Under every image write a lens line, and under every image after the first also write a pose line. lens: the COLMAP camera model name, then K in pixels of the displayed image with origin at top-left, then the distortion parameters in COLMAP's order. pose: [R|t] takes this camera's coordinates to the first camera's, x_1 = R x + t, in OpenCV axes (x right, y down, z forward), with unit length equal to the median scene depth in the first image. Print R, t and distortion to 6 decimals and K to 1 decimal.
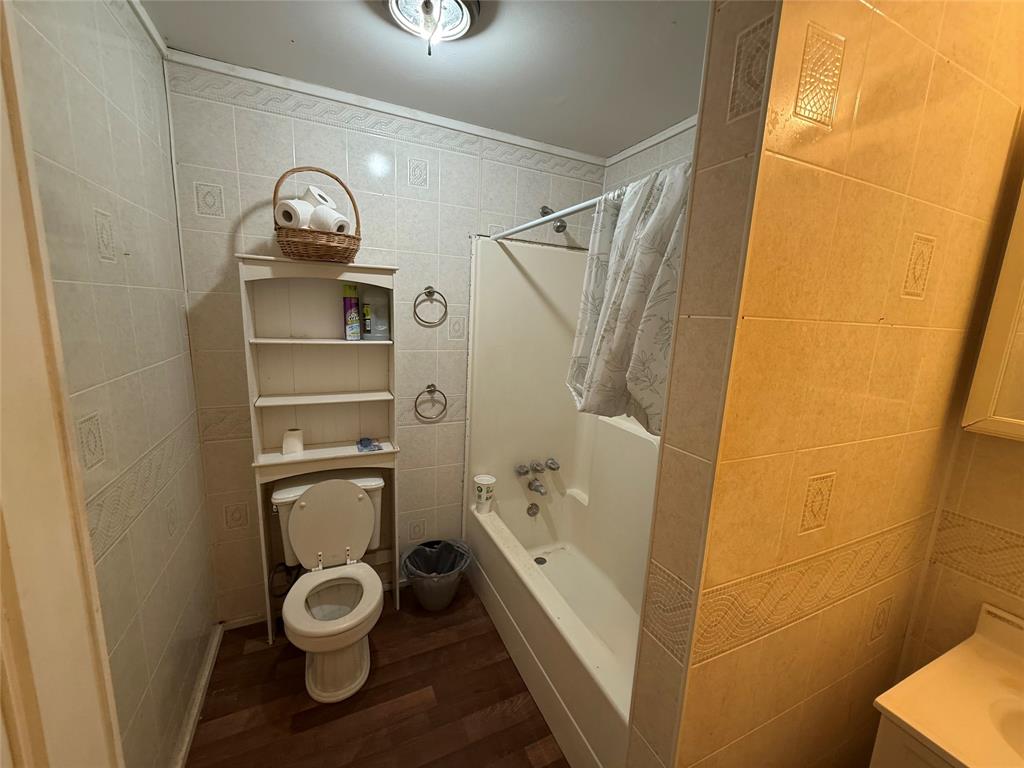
lens RADIAL K [[408.4, 0, 515.1], [0, 408.4, 384.9], [0, 0, 1]] dist [-0.000309, 0.000133]
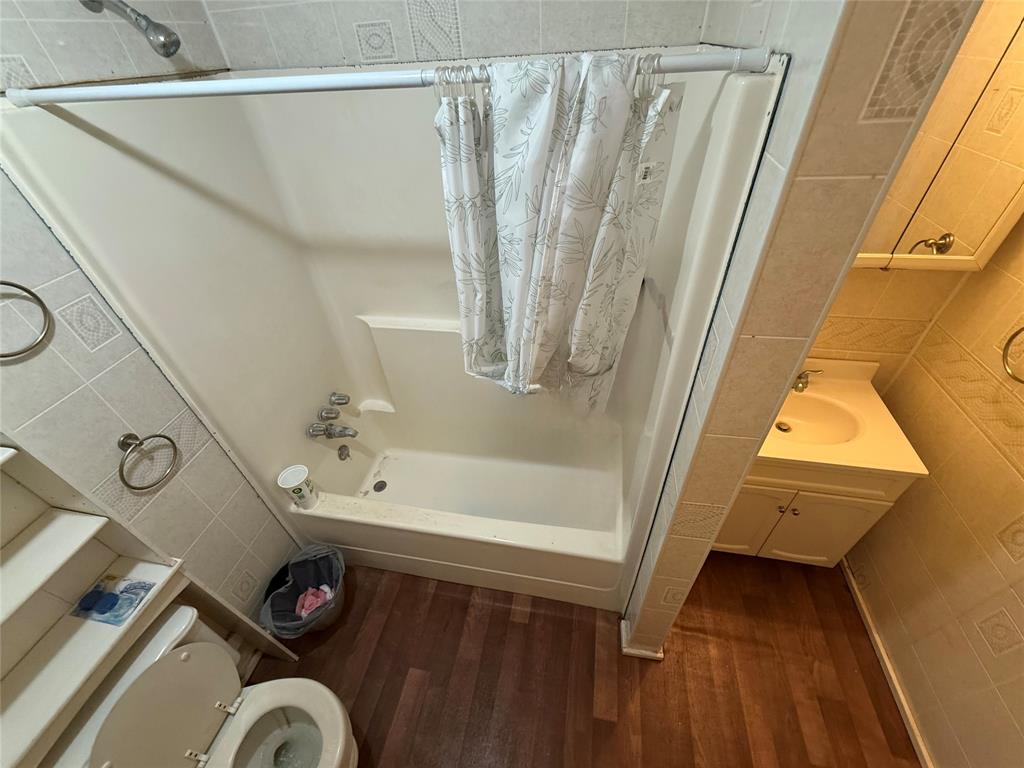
lens RADIAL K [[408.4, 0, 515.1], [0, 408.4, 384.9], [0, 0, 1]] dist [-0.000309, 0.000133]
pose [[0.583853, -0.587419, 0.560405, -0.181724], [0.227992, 0.781130, 0.581253, -0.279971], [-0.779188, -0.211598, 0.589993, 0.315386]]
